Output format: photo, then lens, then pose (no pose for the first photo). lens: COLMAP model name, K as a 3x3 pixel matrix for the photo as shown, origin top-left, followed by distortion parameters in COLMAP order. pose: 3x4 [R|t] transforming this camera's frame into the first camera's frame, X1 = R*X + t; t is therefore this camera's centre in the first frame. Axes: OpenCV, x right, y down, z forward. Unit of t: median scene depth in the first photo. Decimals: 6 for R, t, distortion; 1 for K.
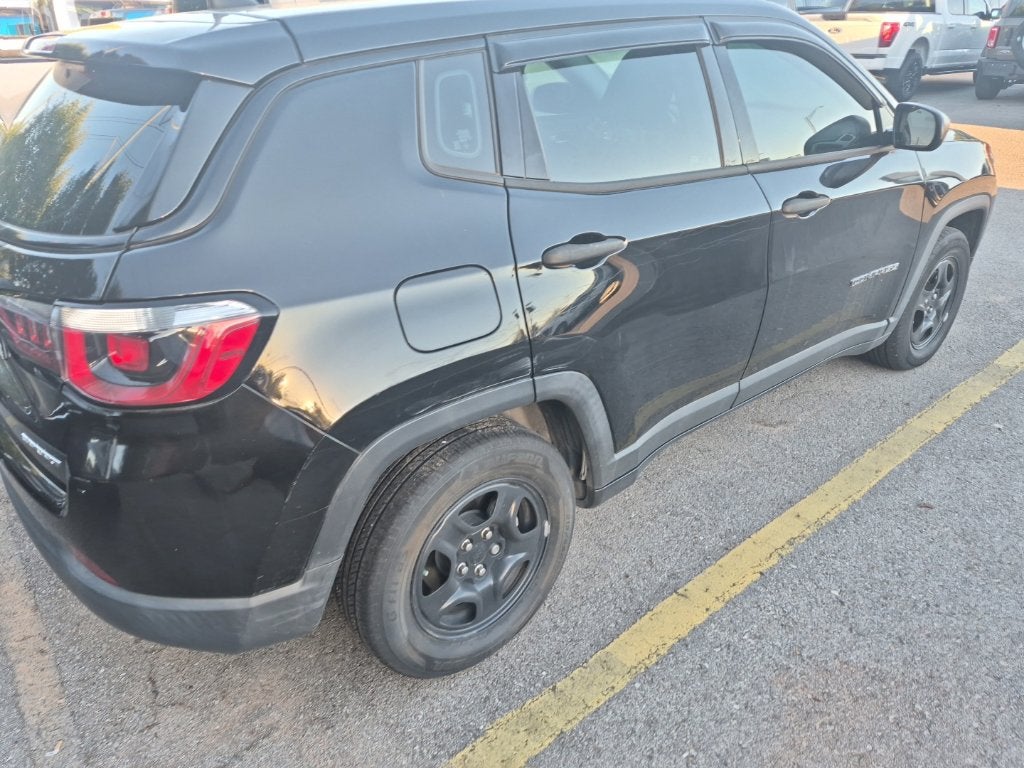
lens RADIAL K [[706.5, 0, 509.3], [0, 706.5, 383.8], [0, 0, 1]] dist [0.061853, -0.054206]
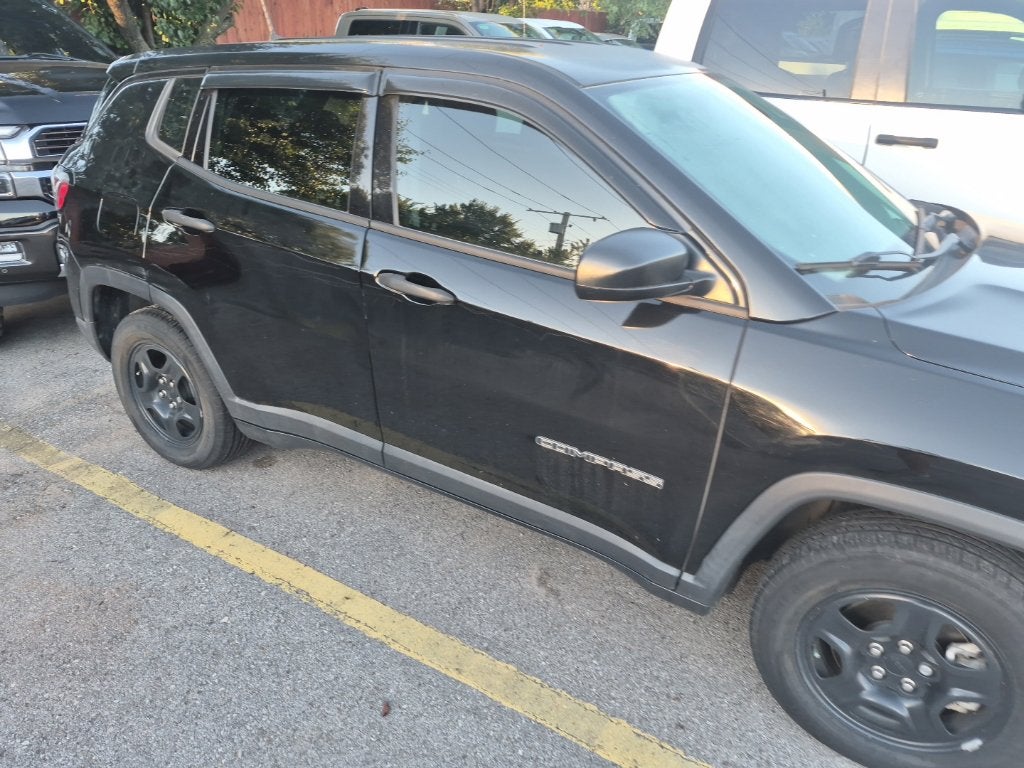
lens RADIAL K [[706.5, 0, 517.1], [0, 706.5, 389.3], [0, 0, 1]] dist [0.061853, -0.054206]
pose [[0.320289, 0.434244, -0.841930, 1.386394], [-0.447228, 0.852787, 0.269708, -0.486220], [0.835106, 0.290150, 0.467344, 0.809476]]
